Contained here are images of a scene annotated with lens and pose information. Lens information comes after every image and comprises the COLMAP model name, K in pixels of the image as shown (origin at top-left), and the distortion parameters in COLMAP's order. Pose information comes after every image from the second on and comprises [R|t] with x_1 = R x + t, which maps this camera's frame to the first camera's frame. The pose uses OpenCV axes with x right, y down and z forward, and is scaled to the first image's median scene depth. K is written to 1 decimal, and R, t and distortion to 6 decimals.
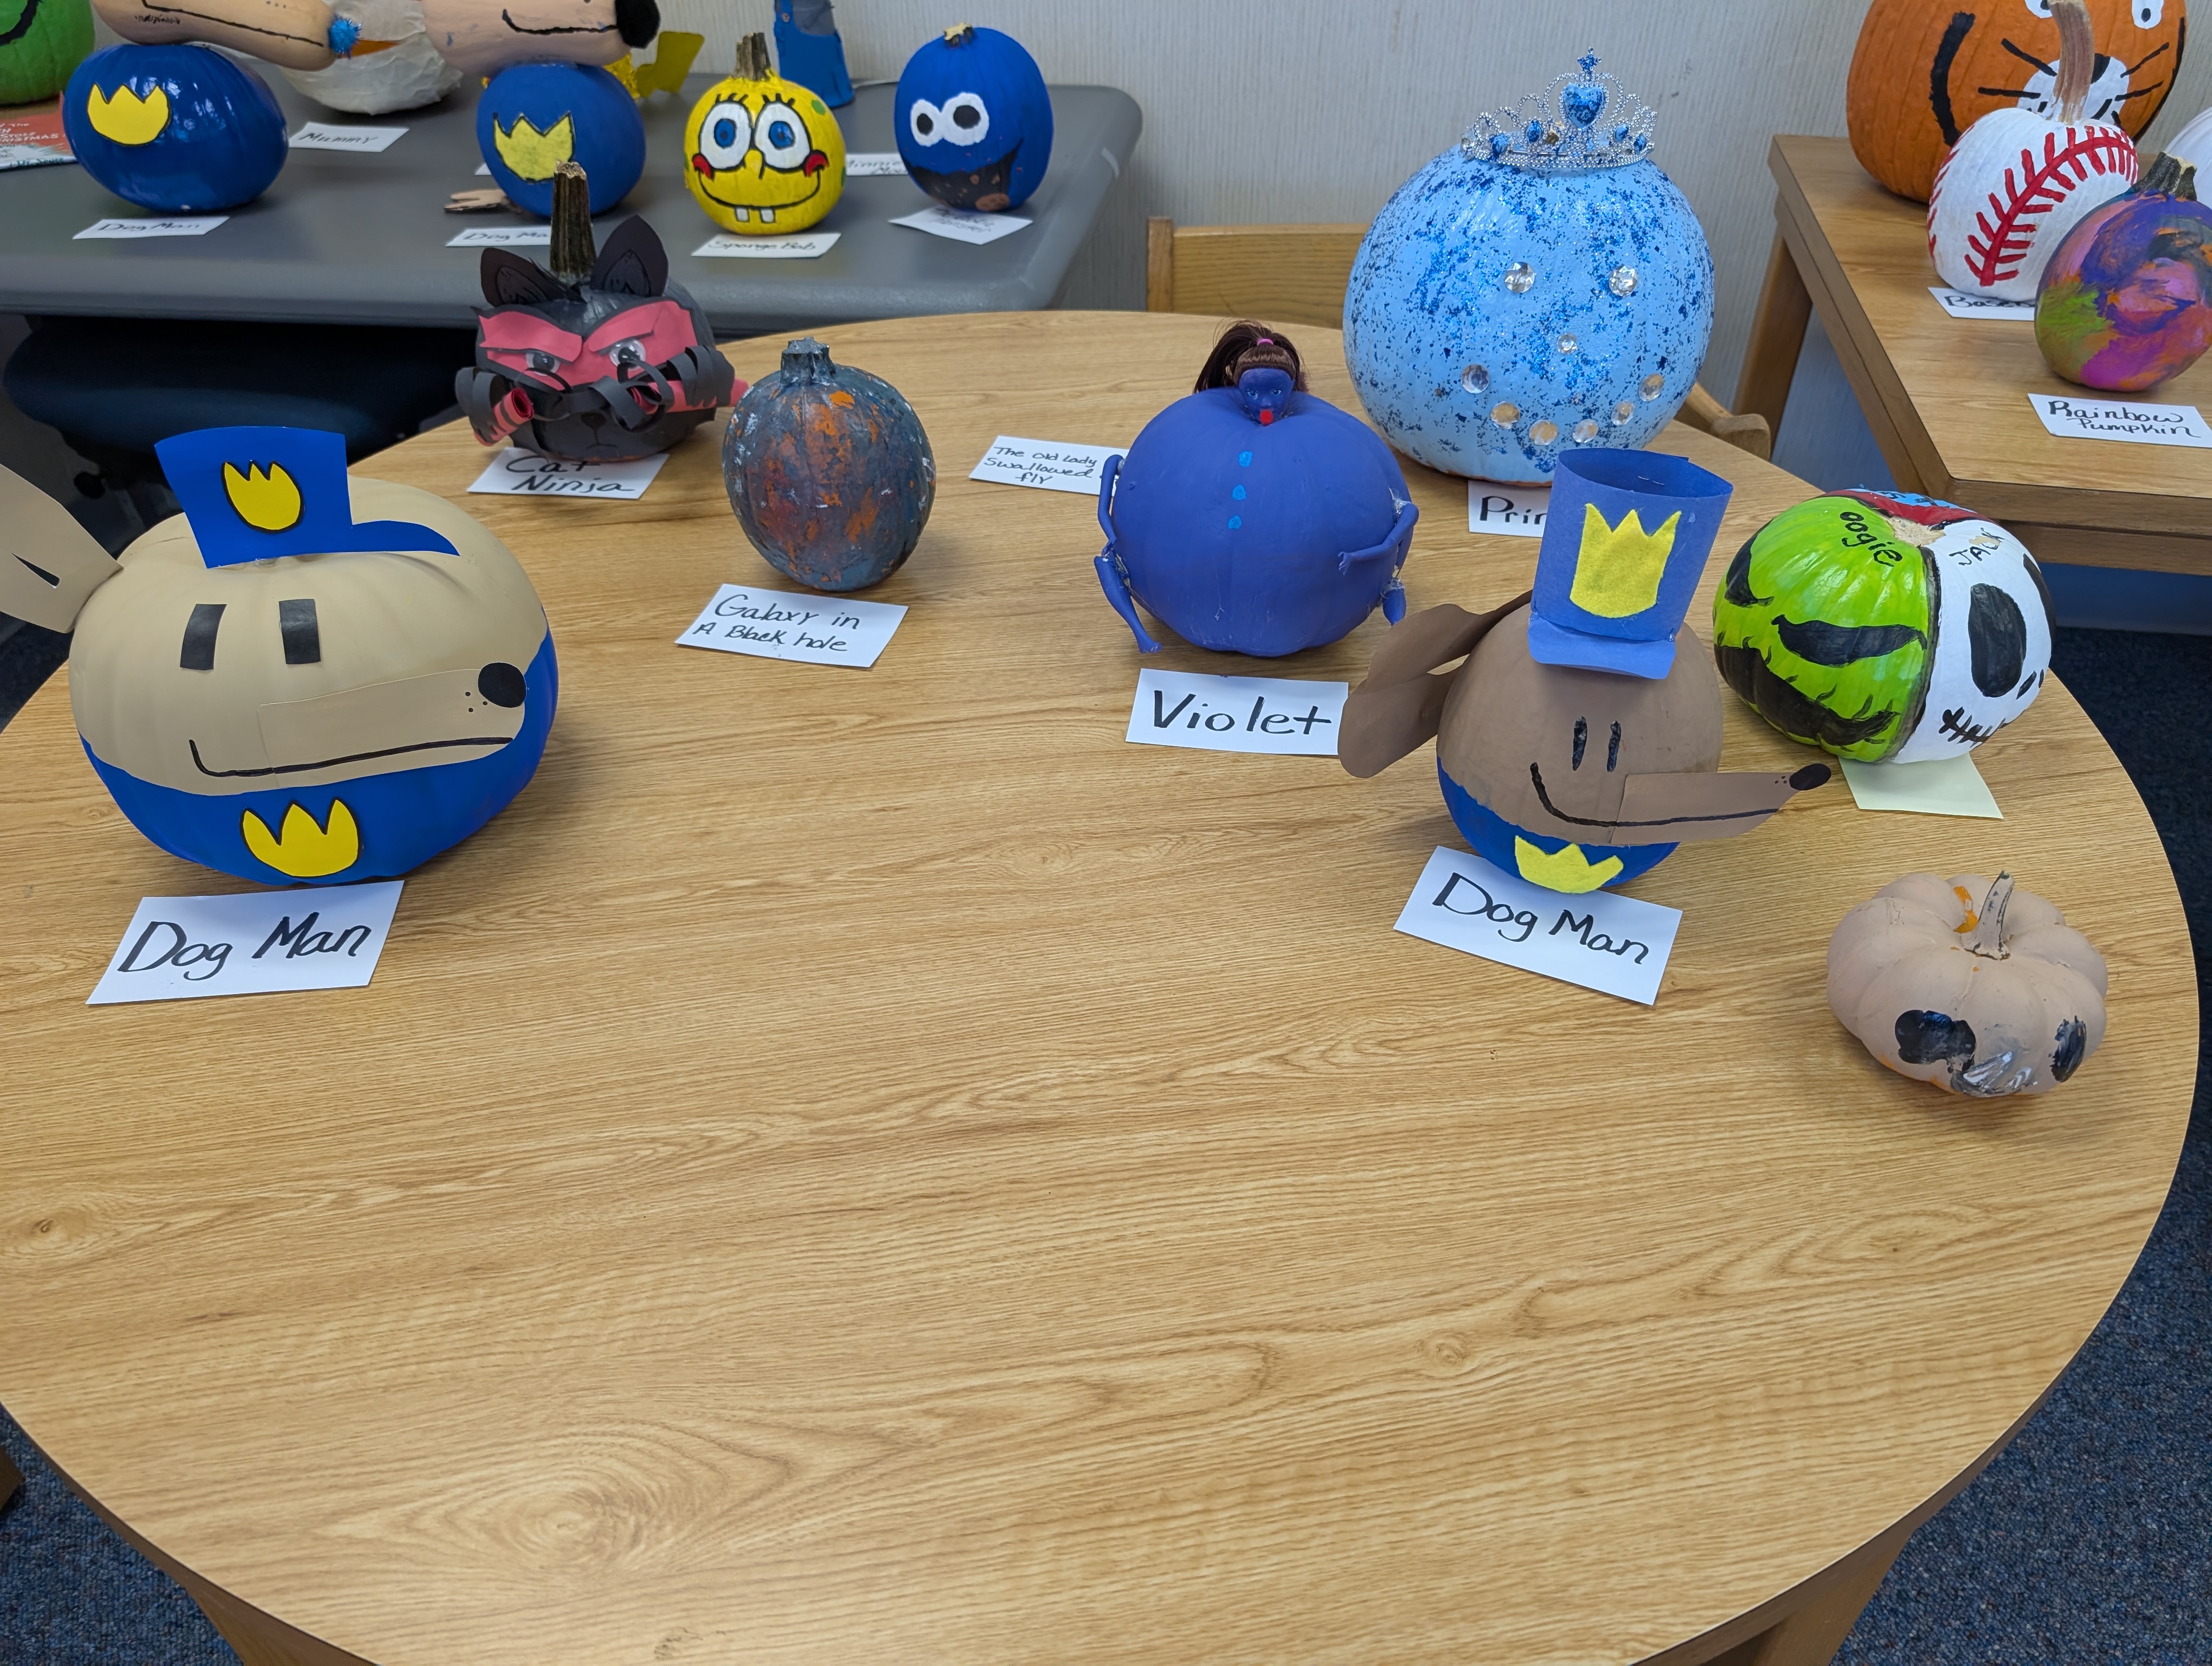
lens RADIAL K [[1598.8, 0, 1113.9], [0, 1598.8, 834.8], [0, 0, 1]] dist [0.000270, -0.008443]
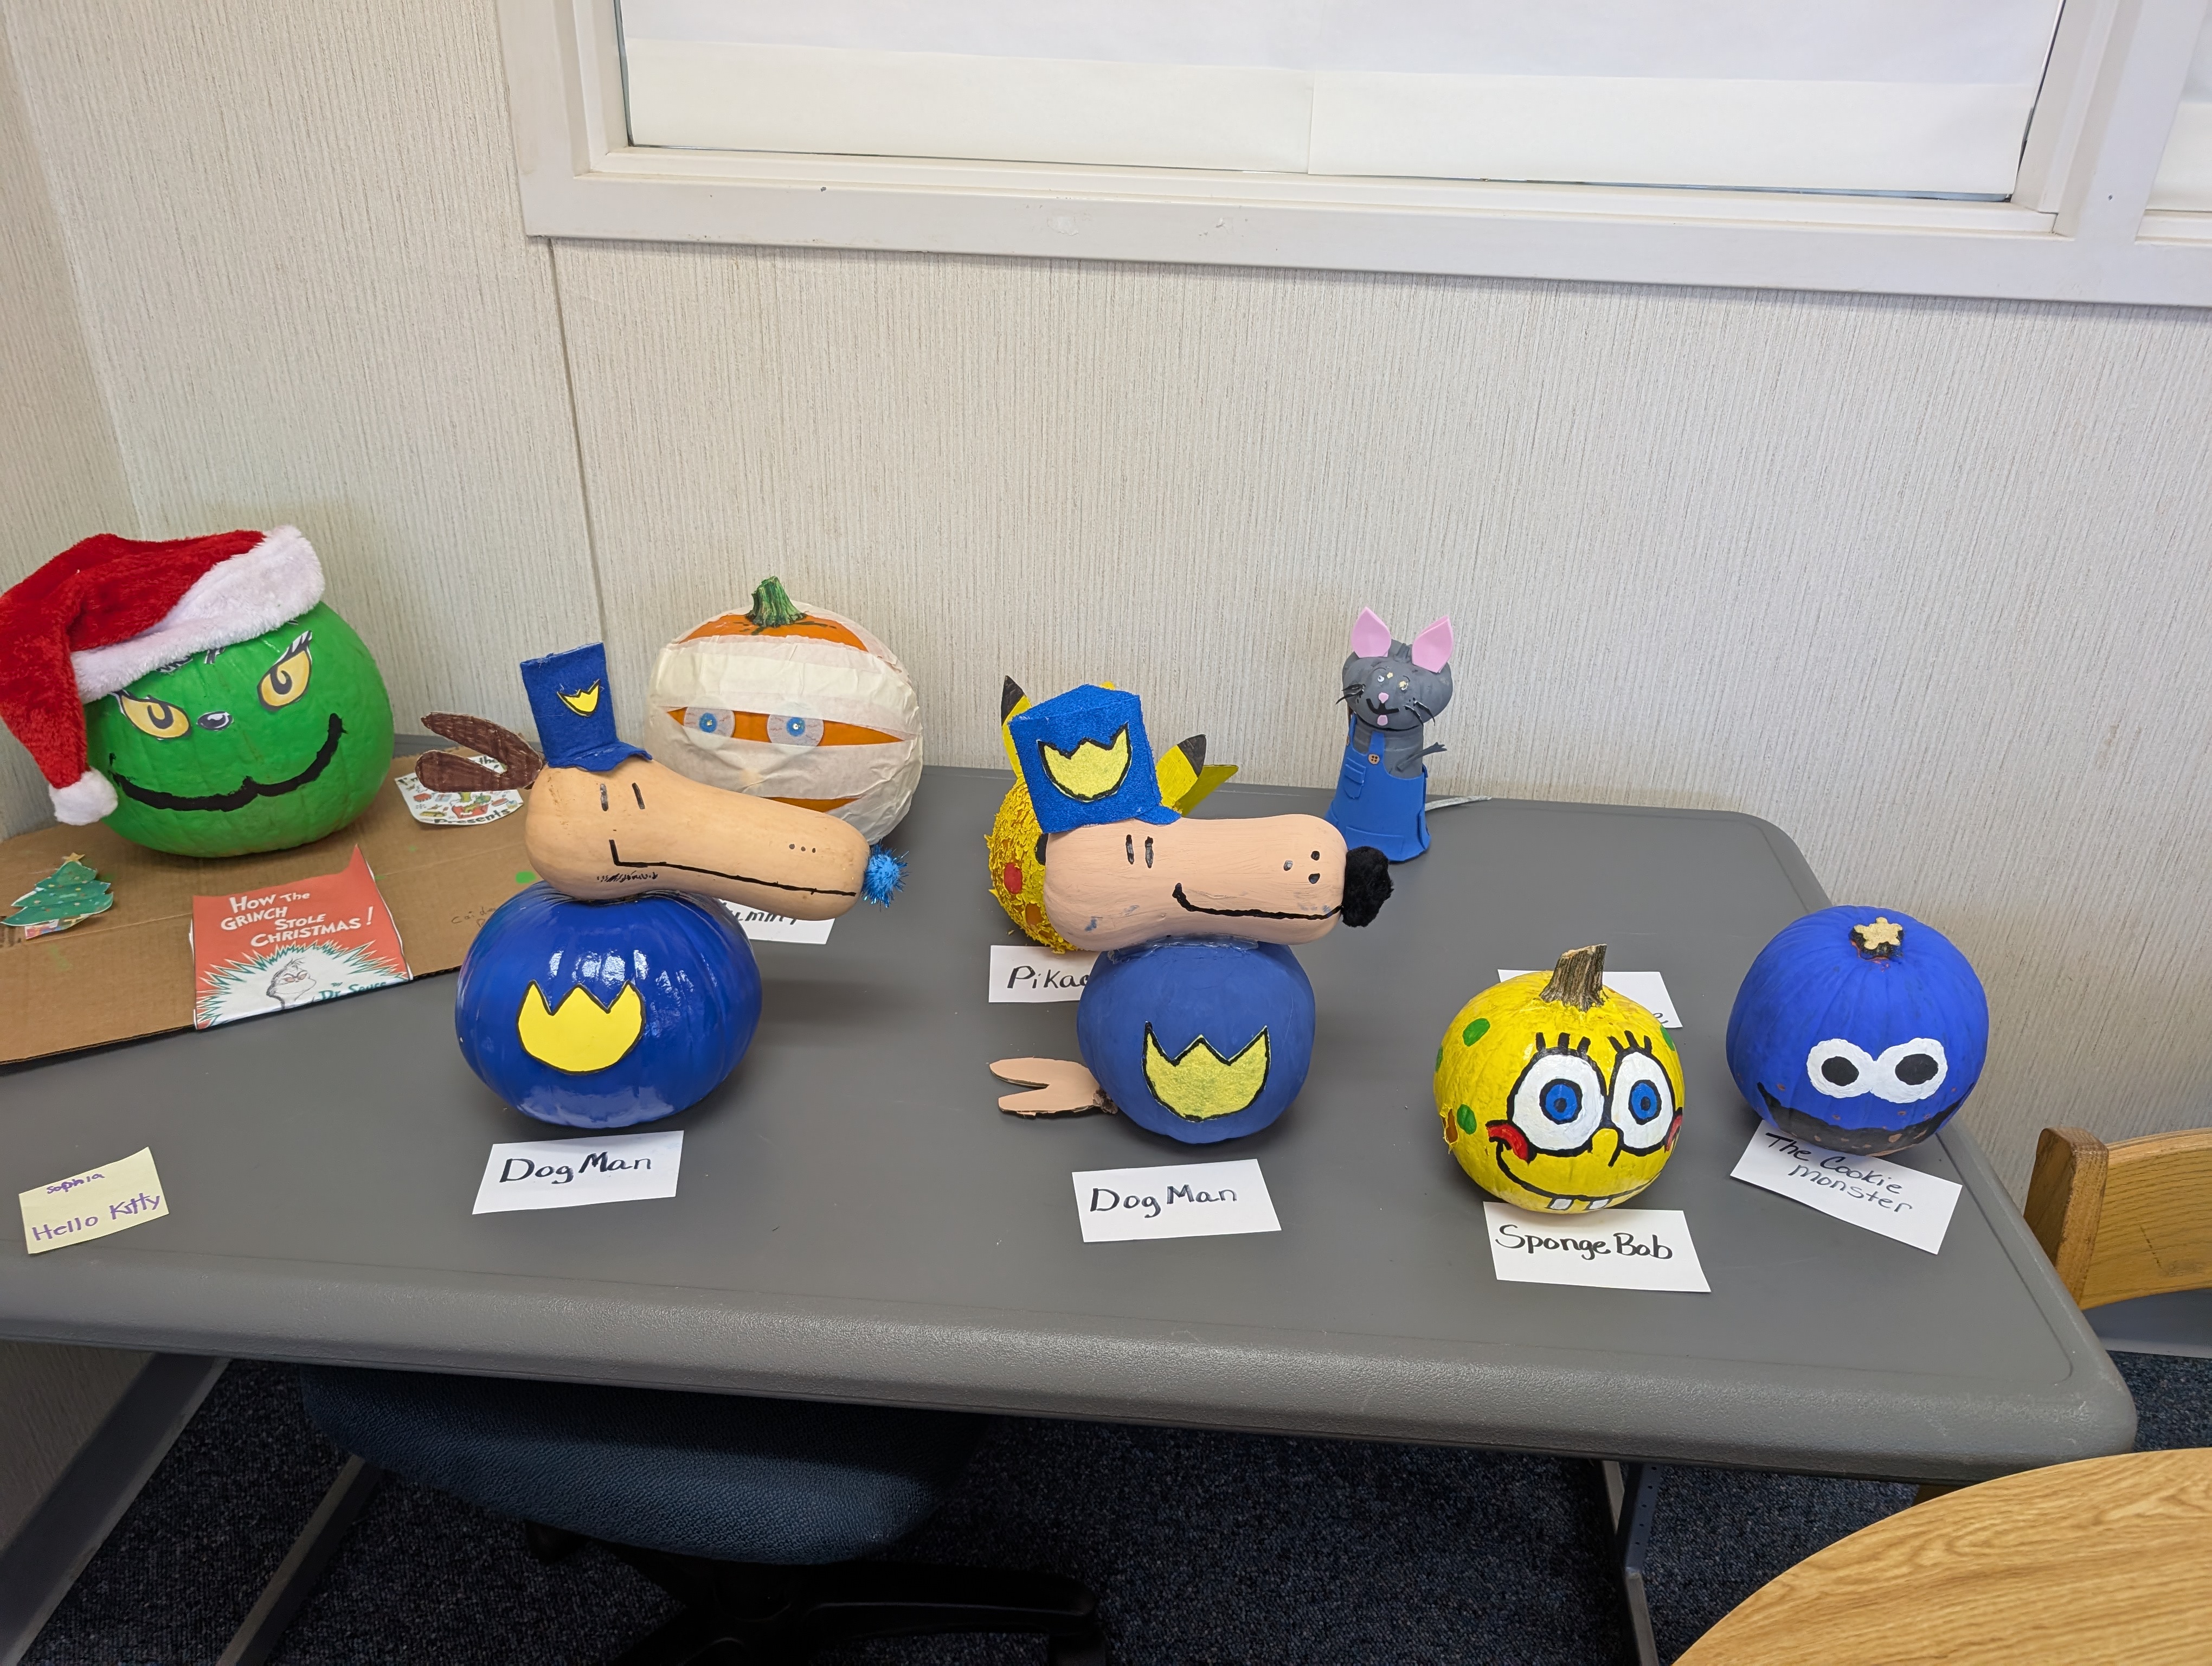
lens RADIAL K [[1598.8, 0, 1097.6], [0, 1598.8, 824.8], [0, 0, 1]] dist [0.000270, -0.008443]
pose [[0.998845, -0.002349, 0.047982, -0.452592], [0.011174, 0.982770, -0.184496, -0.423448], [-0.046722, 0.184819, 0.981661, 0.346315]]
